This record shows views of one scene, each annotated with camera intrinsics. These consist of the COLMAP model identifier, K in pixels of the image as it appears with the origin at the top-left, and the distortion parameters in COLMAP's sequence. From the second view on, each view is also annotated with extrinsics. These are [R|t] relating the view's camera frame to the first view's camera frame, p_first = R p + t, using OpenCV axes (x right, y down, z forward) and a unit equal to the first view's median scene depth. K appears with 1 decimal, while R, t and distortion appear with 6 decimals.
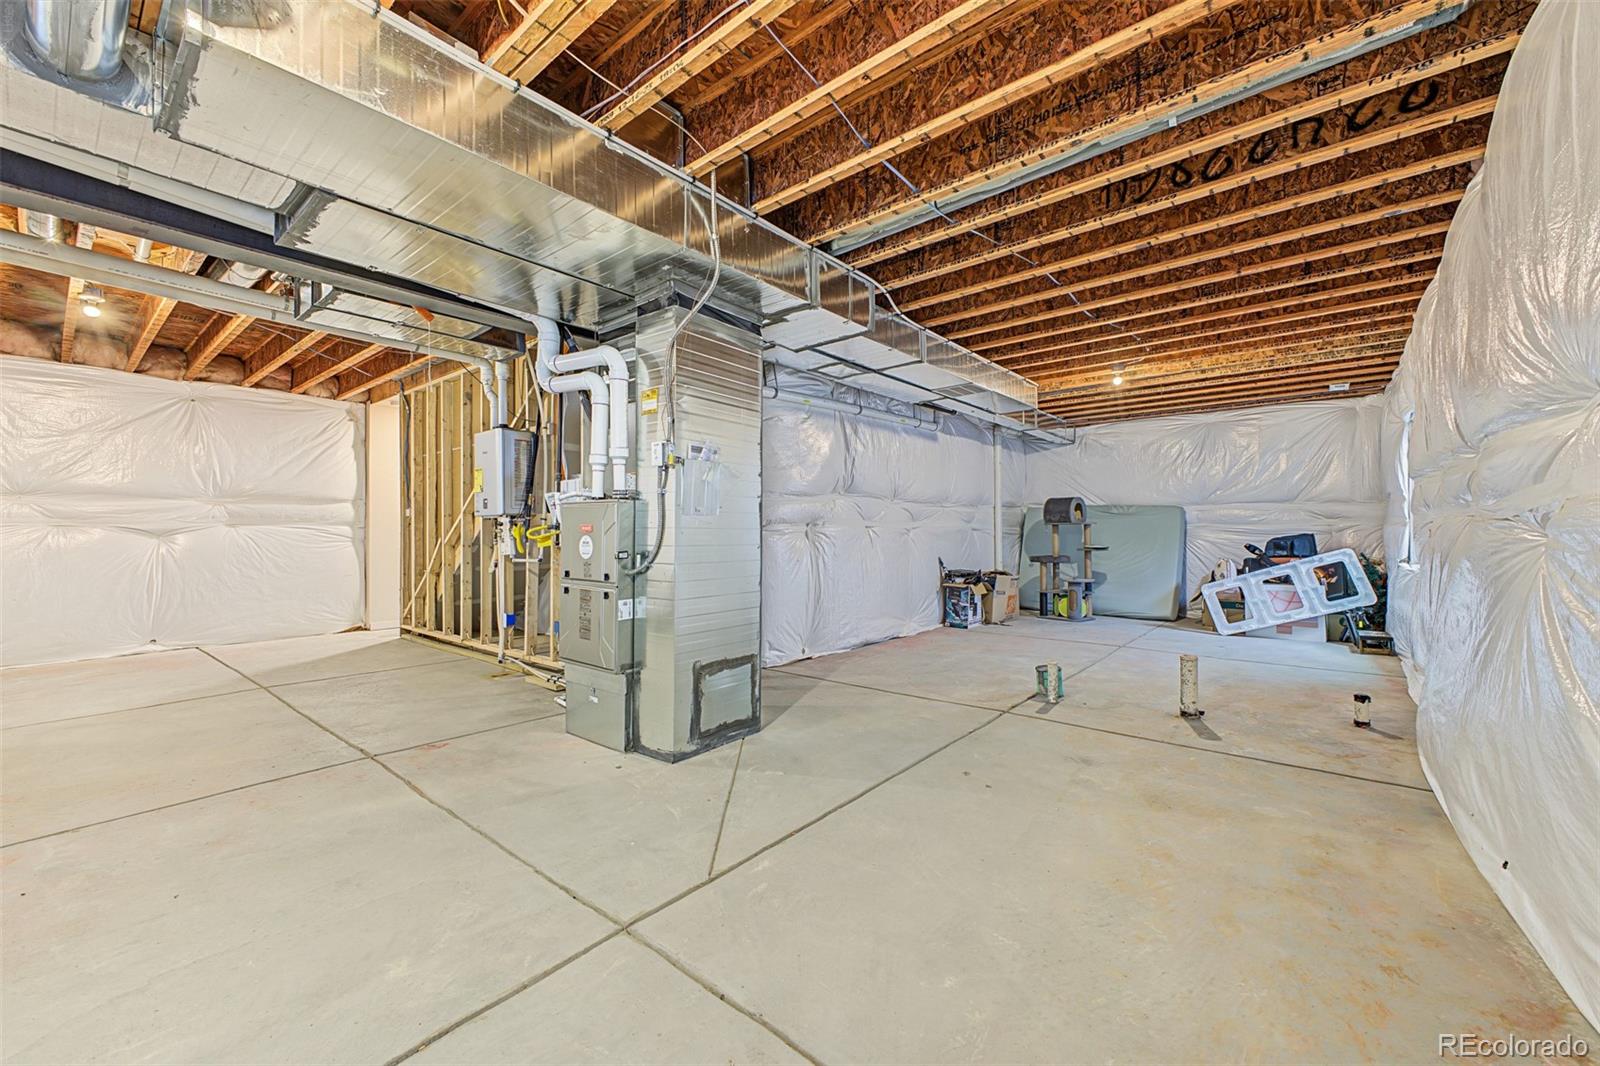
lens RADIAL K [[620.5, 0, 833.2], [0, 620.5, 506.5], [0, 0, 1]] dist [0.021221, -0.006986]
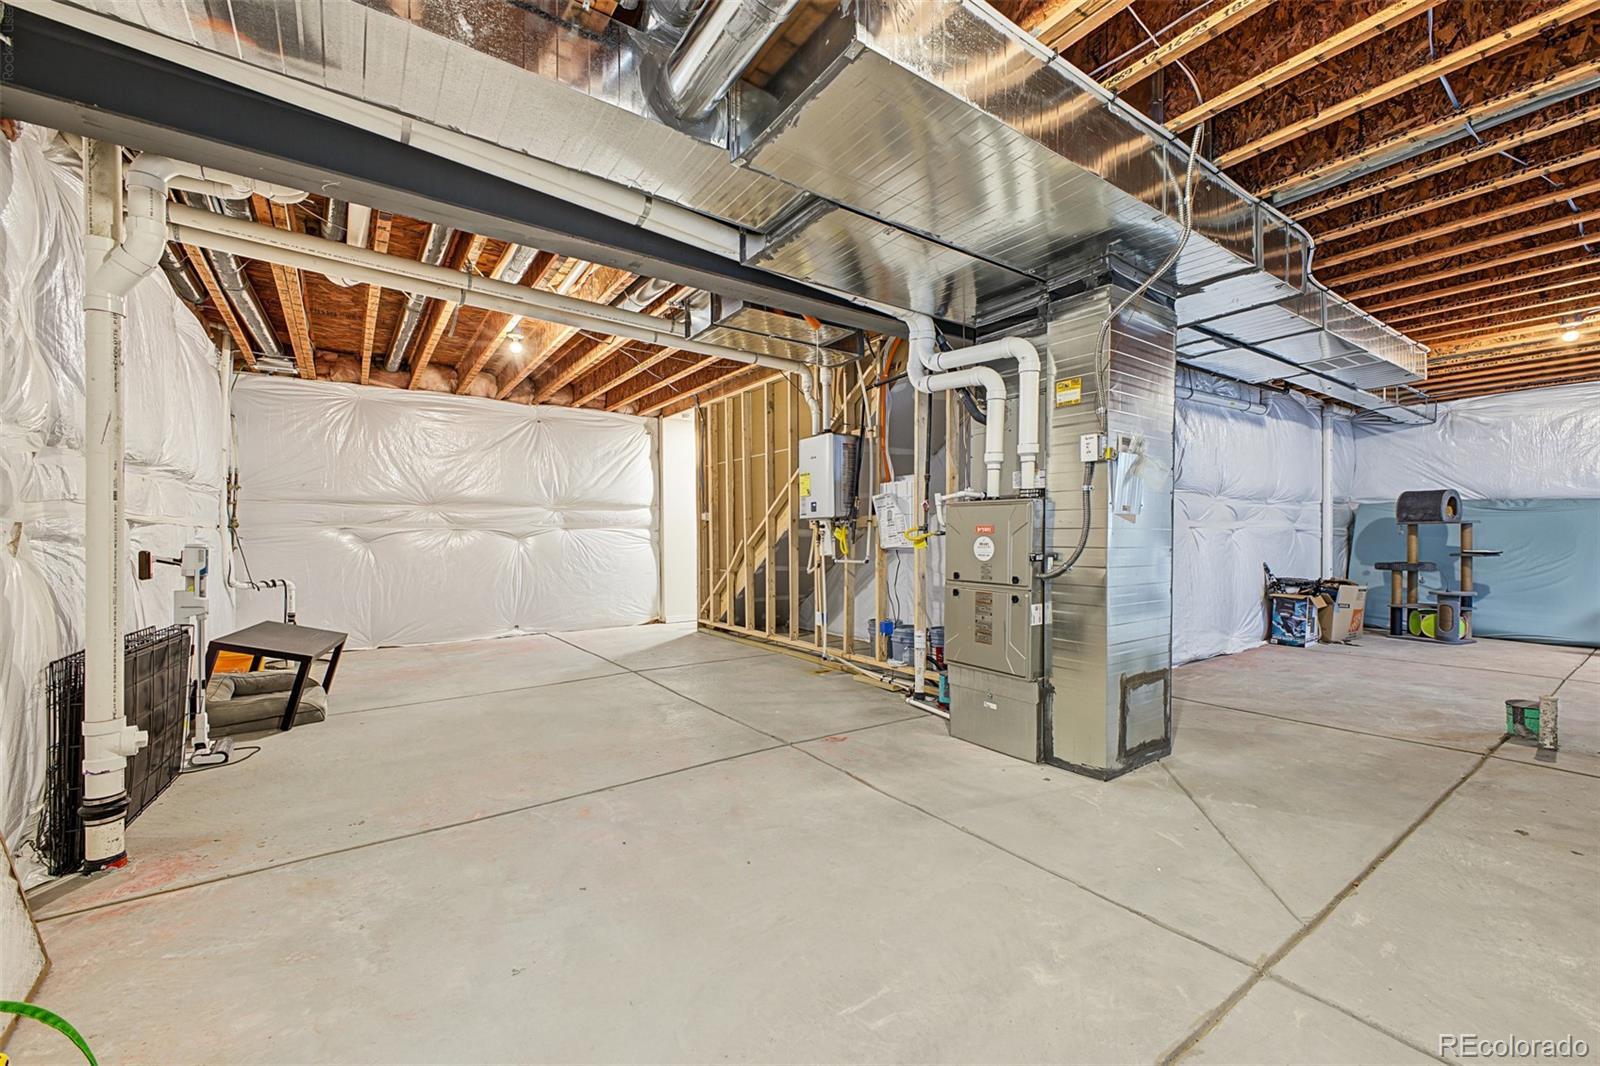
lens RADIAL K [[637.7, 0, 829.0], [0, 637.7, 523.3], [0, 0, 1]] dist [0.018945, -0.007318]
pose [[0.965928, -0.006569, -0.258726, -0.325481], [0.012526, 0.999693, 0.021385, 0.001351], [0.258506, -0.023897, 0.965714, -0.017654]]
